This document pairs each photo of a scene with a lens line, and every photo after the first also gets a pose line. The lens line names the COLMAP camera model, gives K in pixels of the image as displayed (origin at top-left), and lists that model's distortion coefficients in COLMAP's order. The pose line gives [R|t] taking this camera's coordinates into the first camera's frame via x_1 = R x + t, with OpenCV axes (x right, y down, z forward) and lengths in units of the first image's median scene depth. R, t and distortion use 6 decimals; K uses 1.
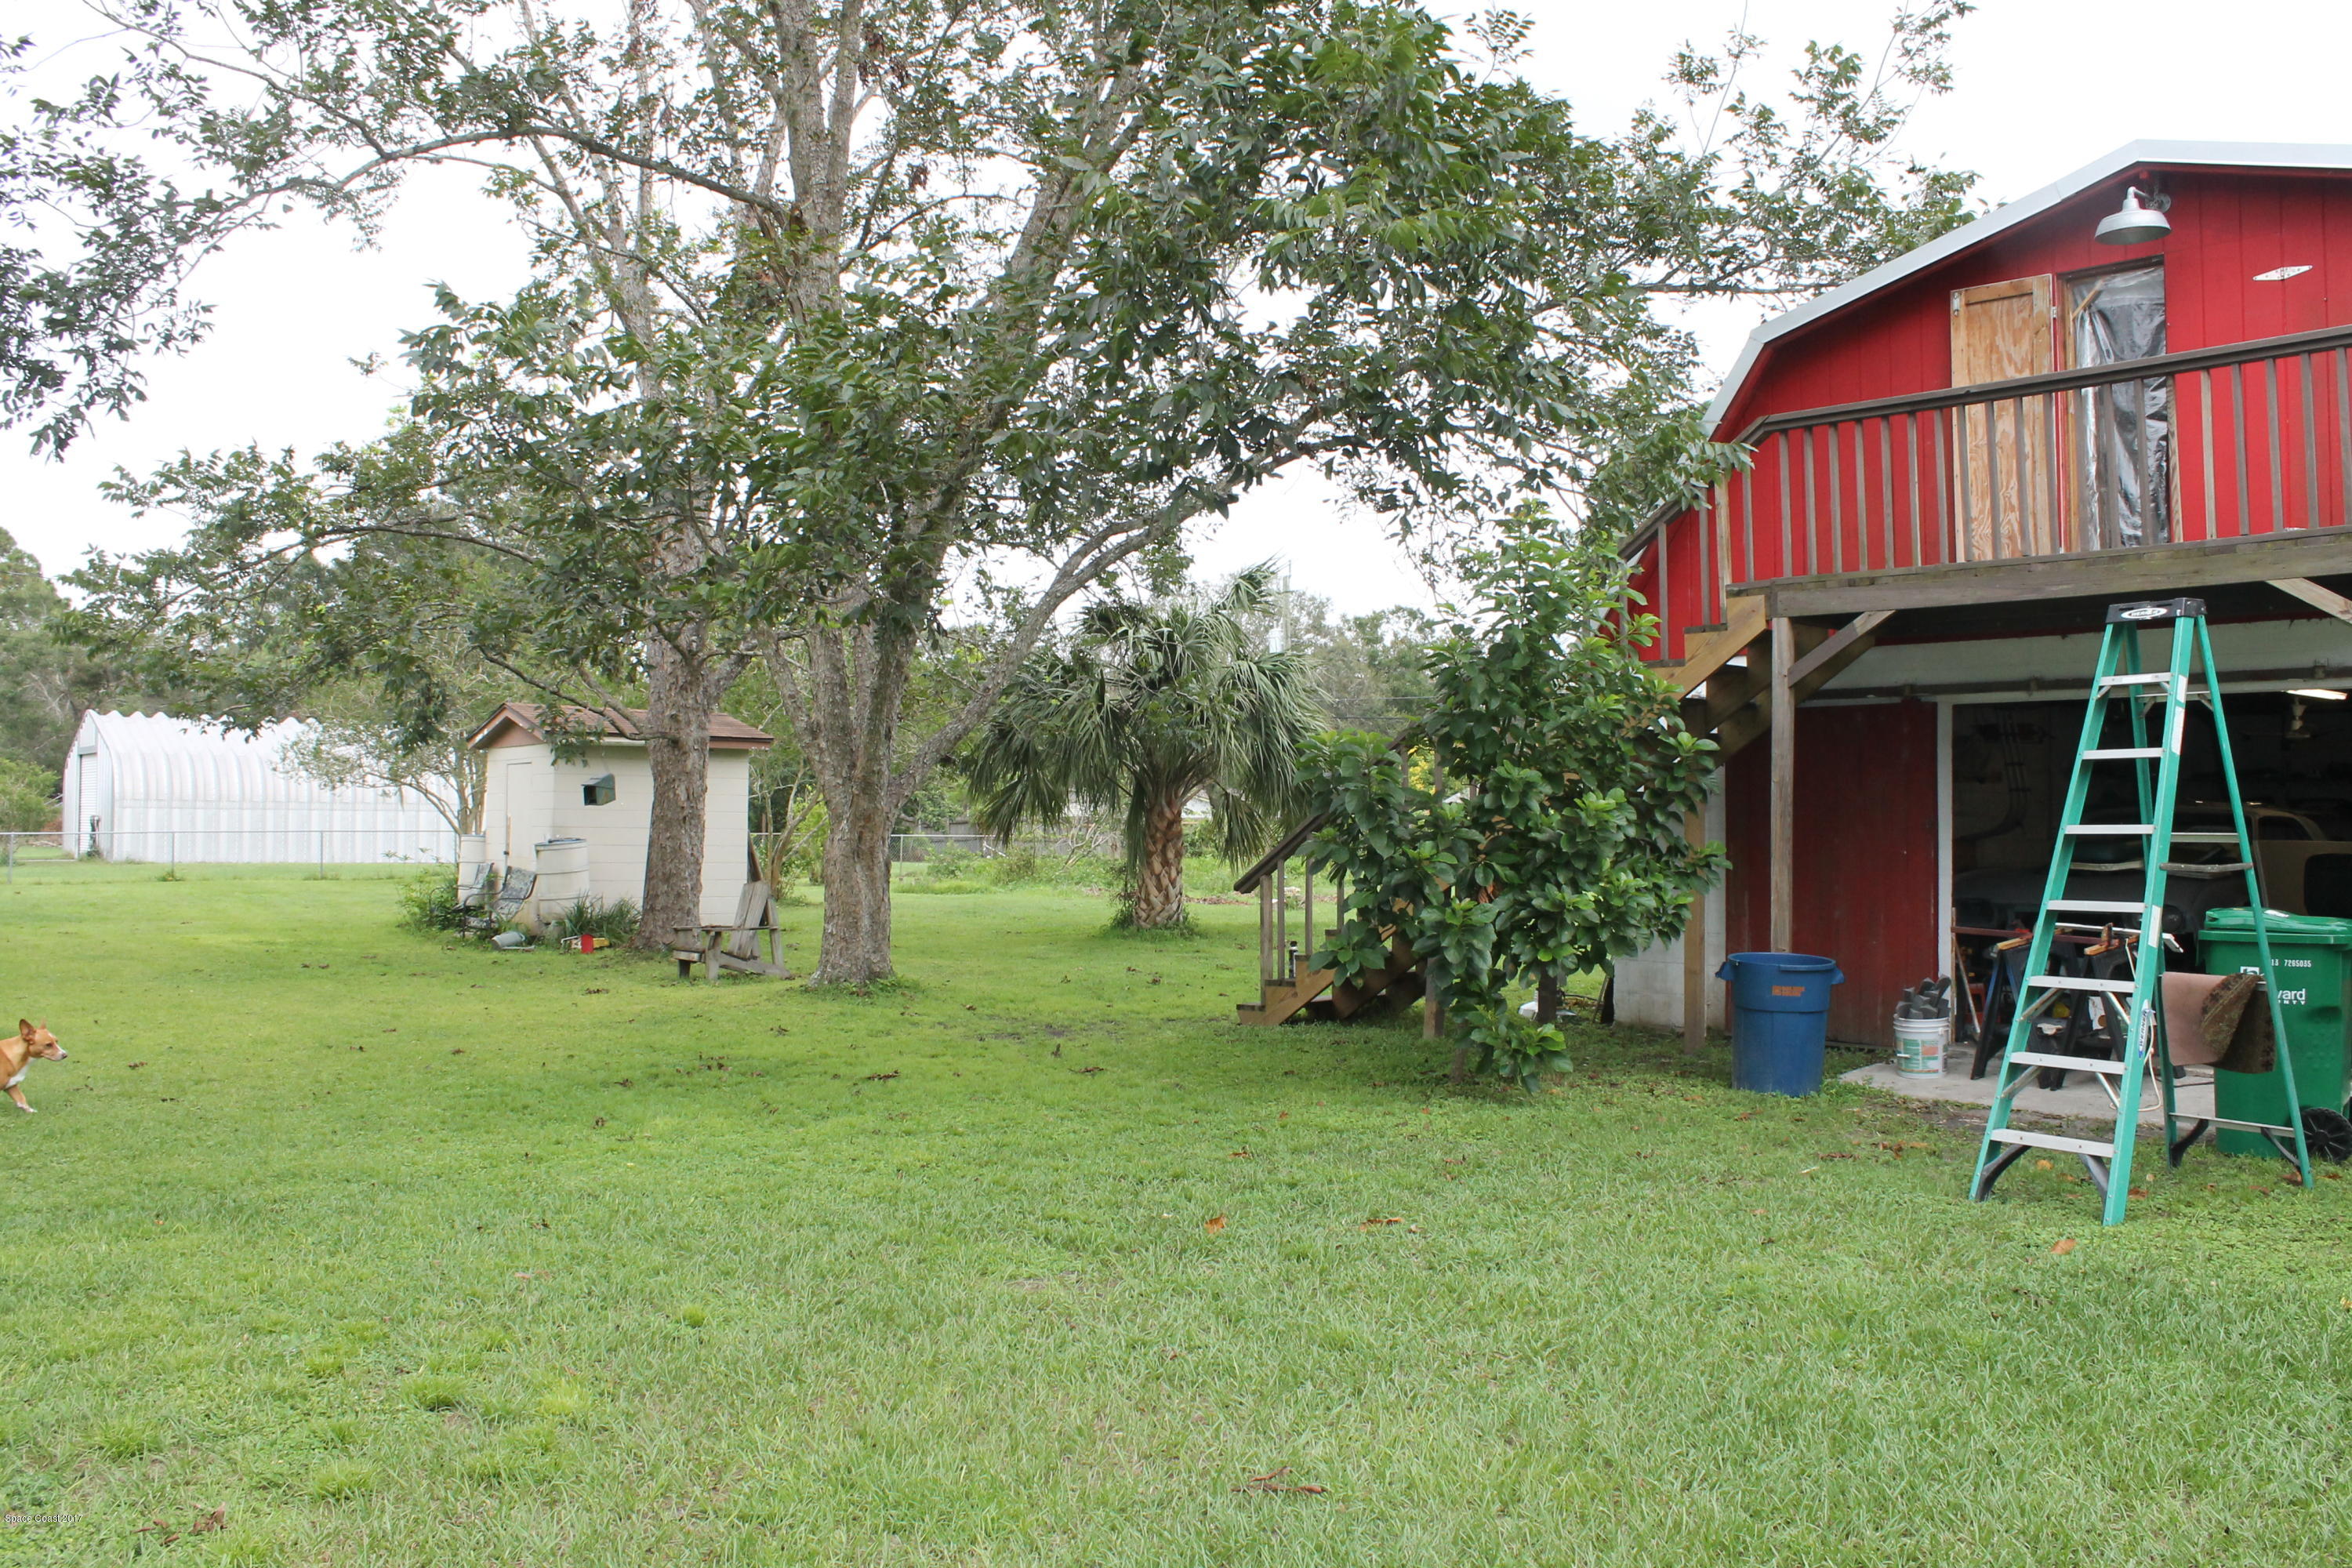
lens RADIAL K [[1997.7, 0, 1176.6], [0, 1997.7, 782.0], [0, 0, 1]] dist [-0.163306, 0.142257]
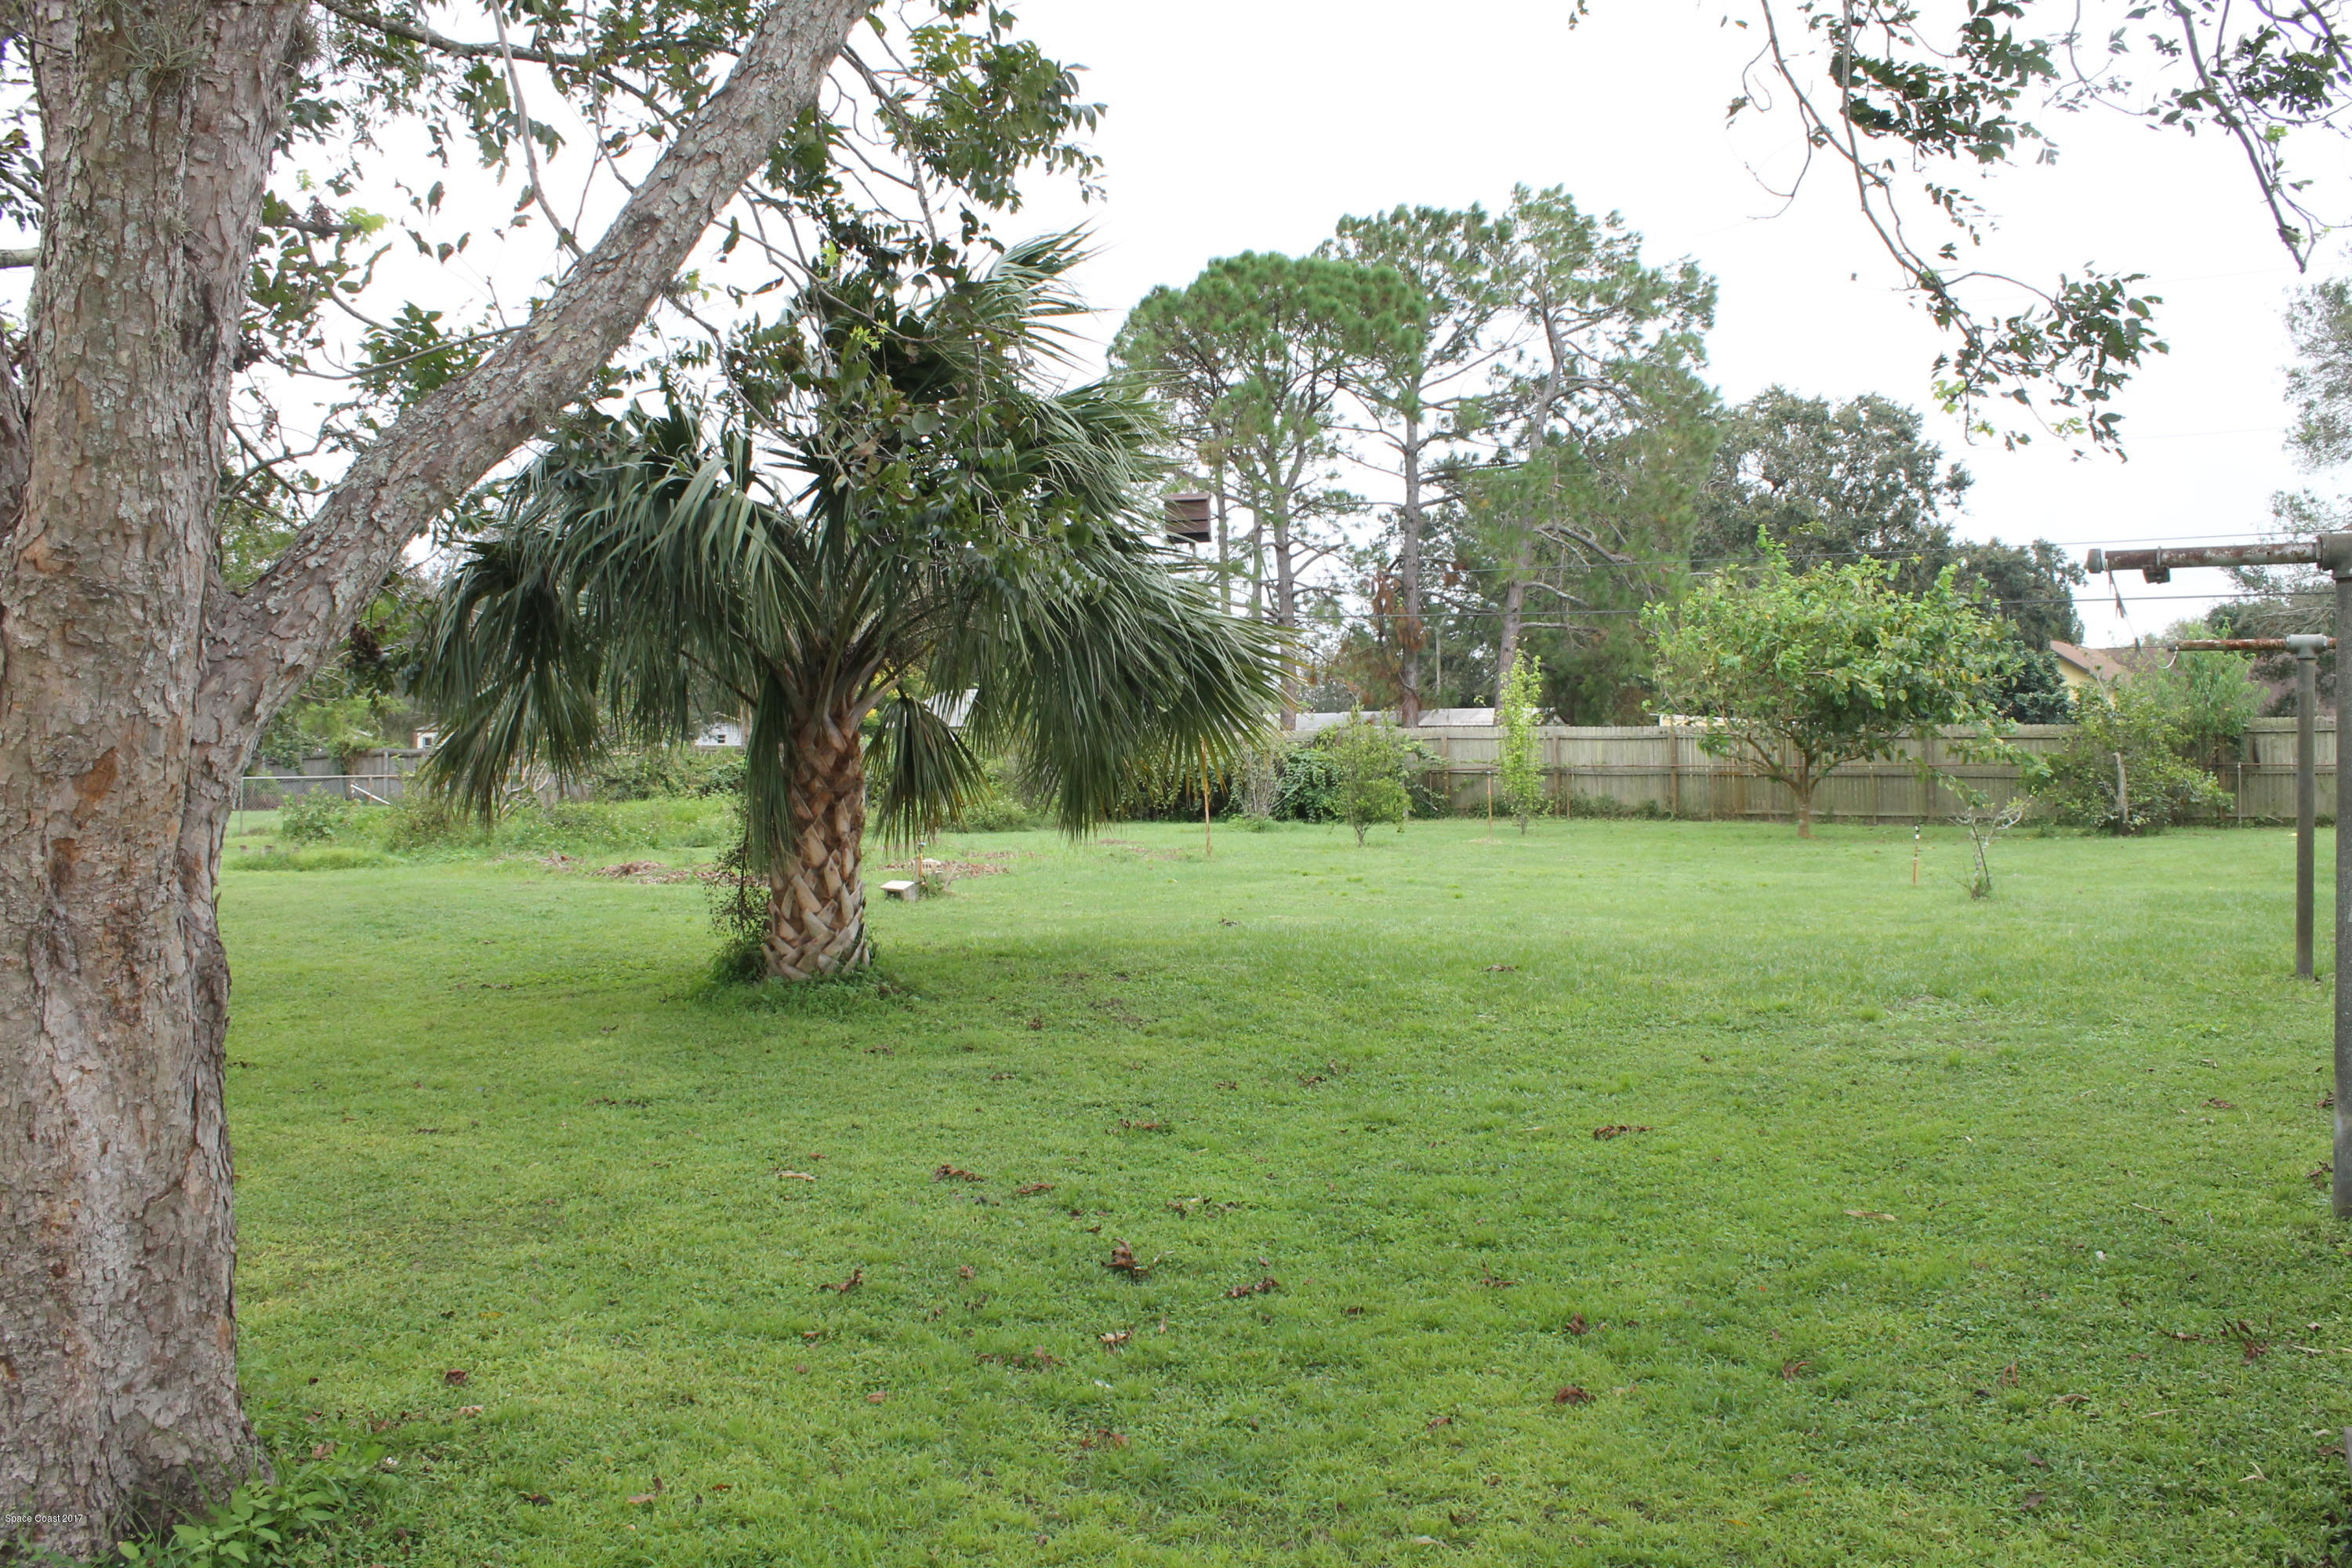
lens RADIAL K [[1997.7, 0, 1173.8], [0, 1997.7, 784.2], [0, 0, 1]] dist [-0.163306, 0.142257]
pose [[0.951644, -0.023545, 0.306299, -0.019531], [0.011313, 0.999068, 0.041649, 0.002026], [-0.306994, -0.036170, 0.951024, 0.138074]]
